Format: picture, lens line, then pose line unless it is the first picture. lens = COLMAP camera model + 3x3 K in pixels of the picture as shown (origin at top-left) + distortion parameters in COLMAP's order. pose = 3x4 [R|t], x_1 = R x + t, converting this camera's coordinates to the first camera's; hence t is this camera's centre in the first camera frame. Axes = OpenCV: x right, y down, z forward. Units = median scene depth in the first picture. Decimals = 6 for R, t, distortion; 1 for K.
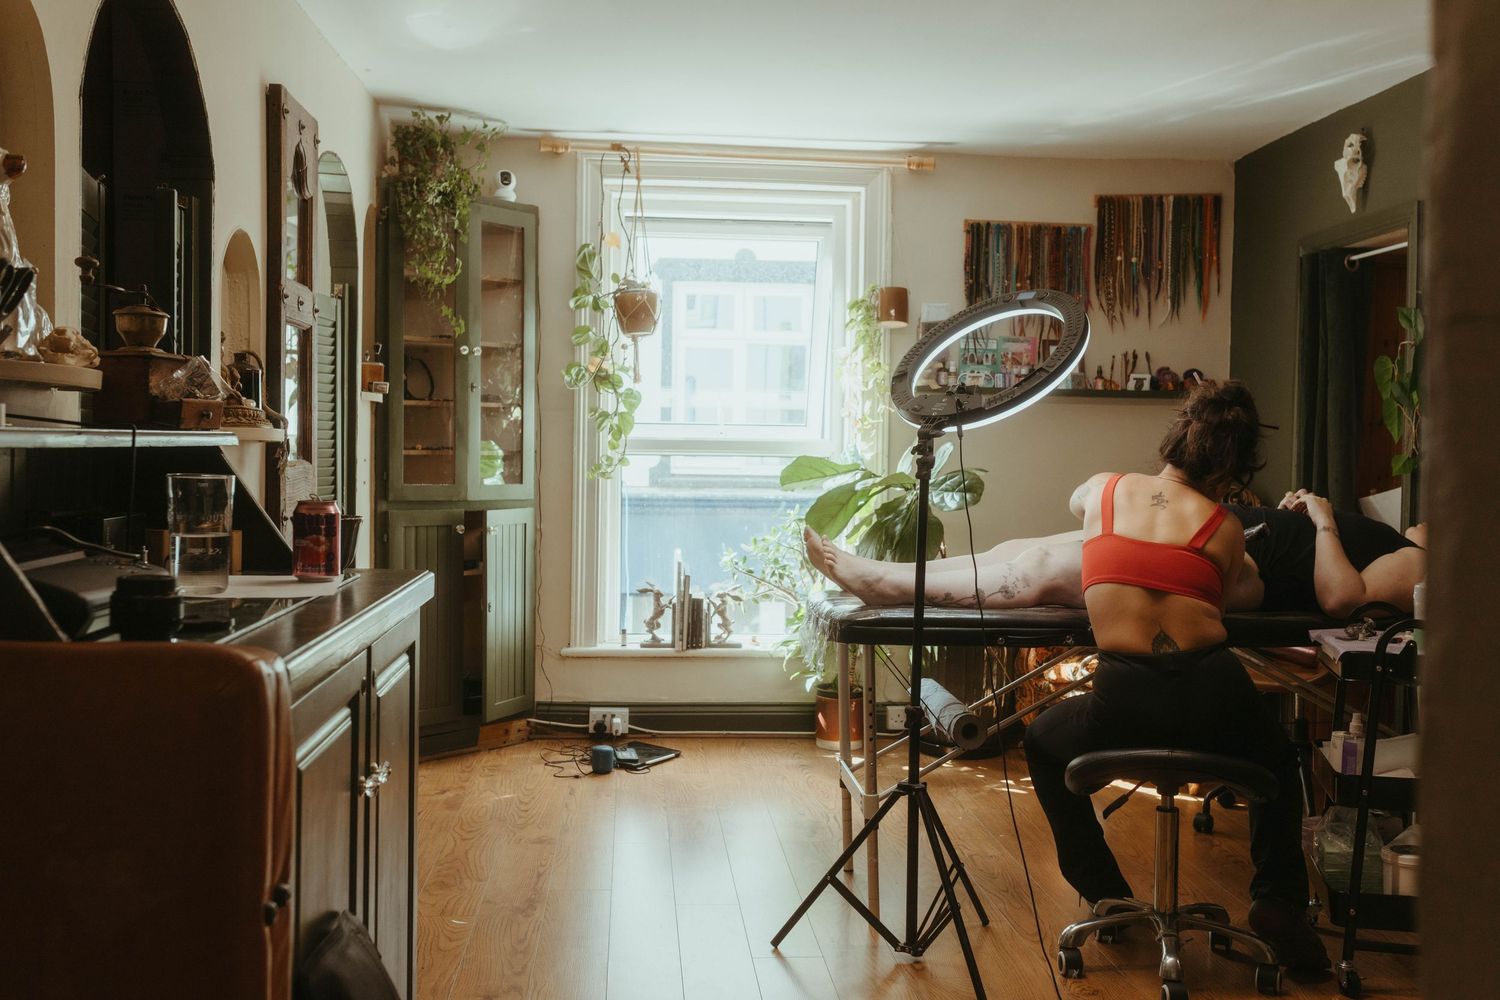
lens RADIAL K [[1447.0, 0, 750.0], [0, 1447.0, 500.0], [0, 0, 1]] dist [0.004141, 0.015209]
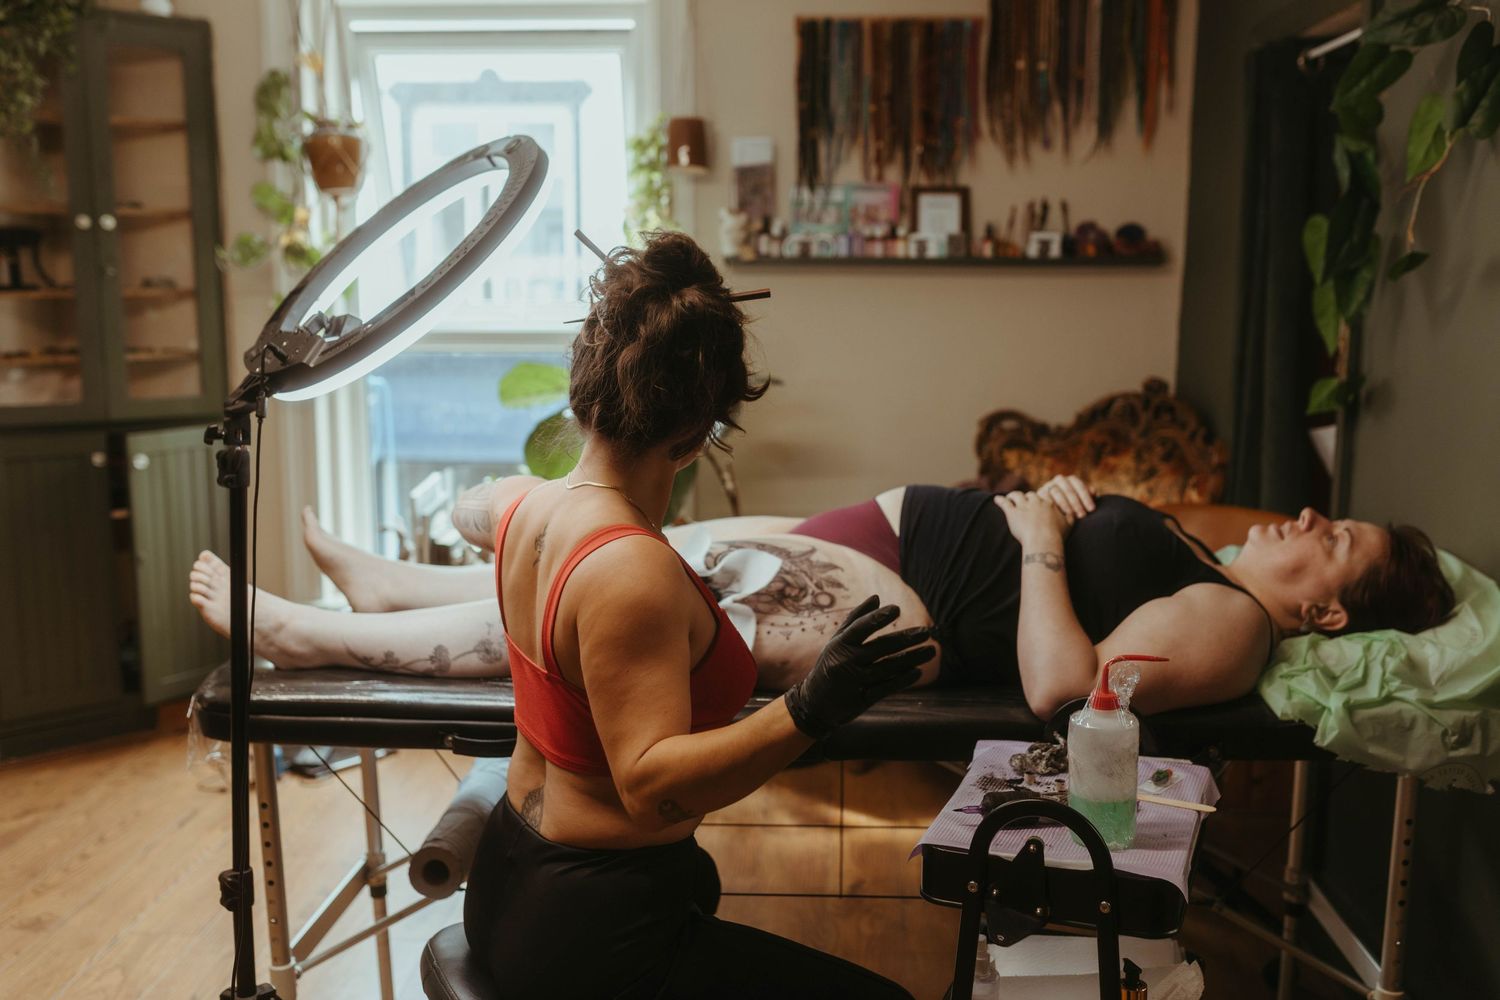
lens RADIAL K [[1447.0, 0, 750.0], [0, 1447.0, 500.0], [0, 0, 1]] dist [0.004141, 0.015209]
pose [[0.988653, 0.010911, -0.149818, 0.234102], [0.007081, 0.992865, 0.119036, -0.043179], [0.150048, -0.118746, 0.981522, 0.272898]]
